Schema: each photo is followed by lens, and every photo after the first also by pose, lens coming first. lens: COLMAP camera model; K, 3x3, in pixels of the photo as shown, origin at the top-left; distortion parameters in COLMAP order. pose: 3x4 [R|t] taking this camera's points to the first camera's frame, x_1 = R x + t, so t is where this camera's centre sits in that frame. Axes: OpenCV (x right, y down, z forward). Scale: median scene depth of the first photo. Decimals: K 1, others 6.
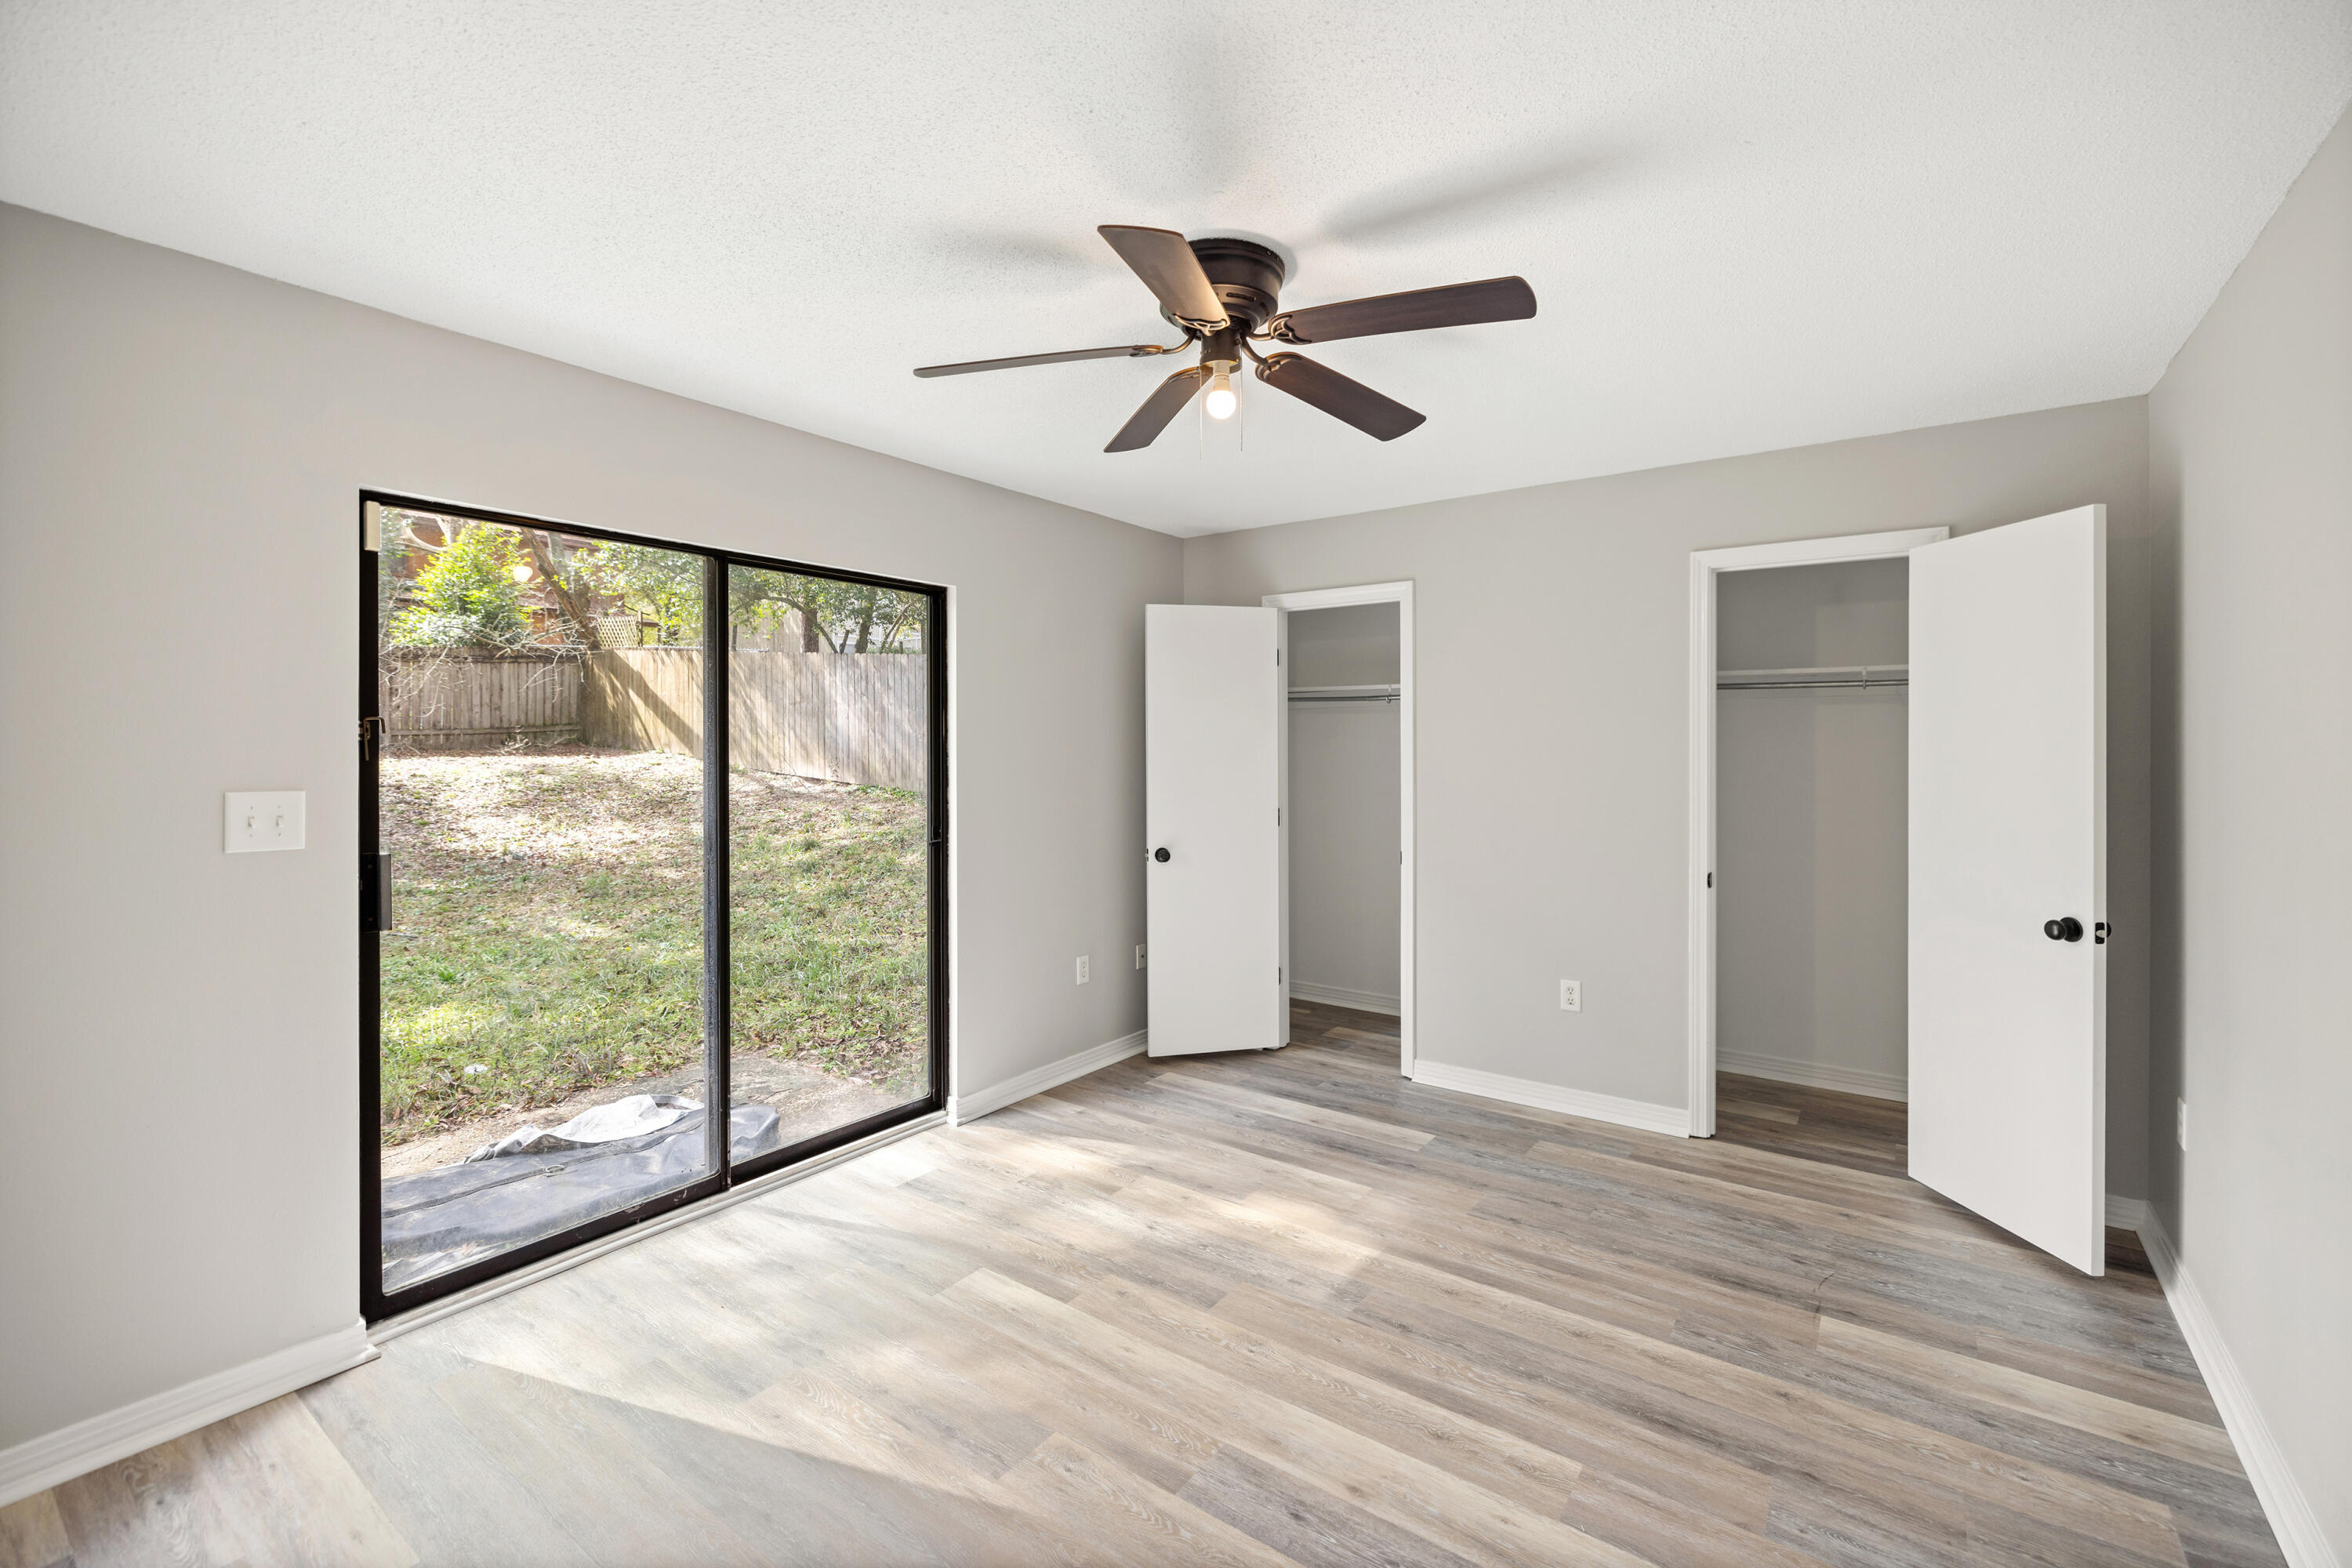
lens RADIAL K [[1029.7, 0, 1180.5], [0, 1029.7, 741.8], [0, 0, 1]] dist [0.000134, -0.000248]
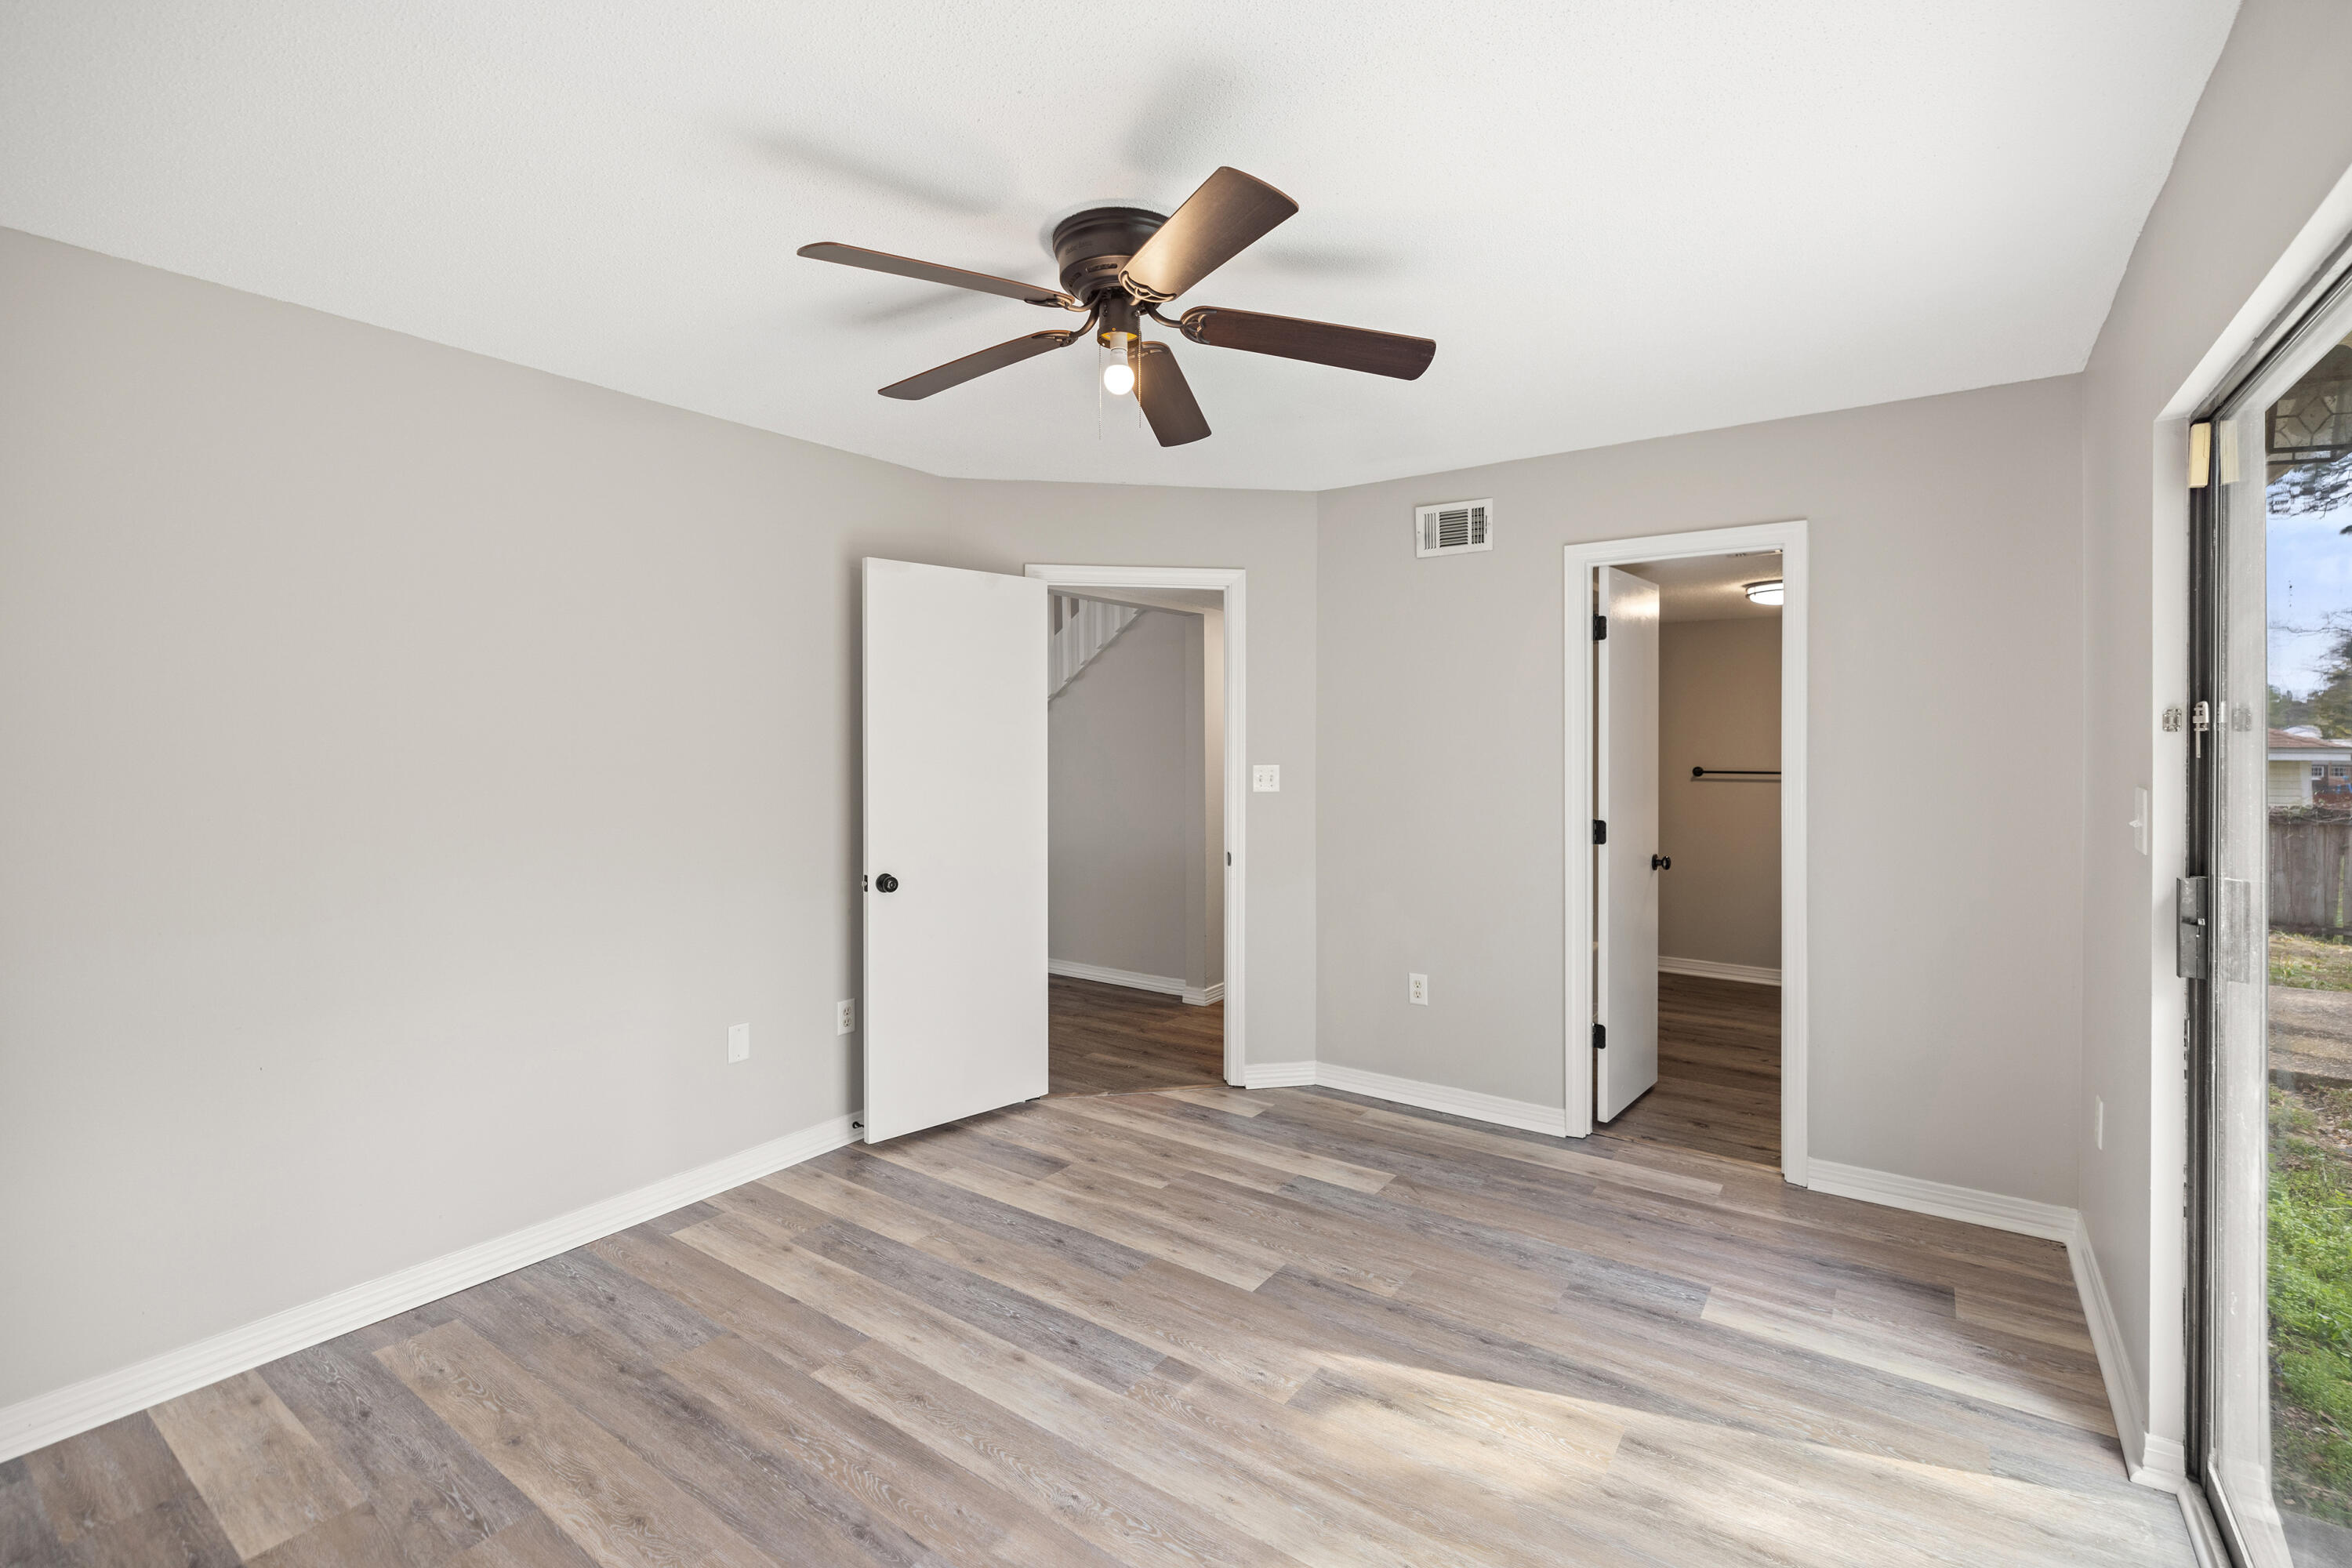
lens RADIAL K [[1029.7, 0, 1180.5], [0, 1029.7, 741.8], [0, 0, 1]] dist [0.000134, -0.000248]
pose [[-0.999870, 0.000268, -0.016107, -0.000600], [0.000292, 0.999999, -0.001487, 0.004452], [0.016106, -0.001491, -0.999869, 2.058152]]
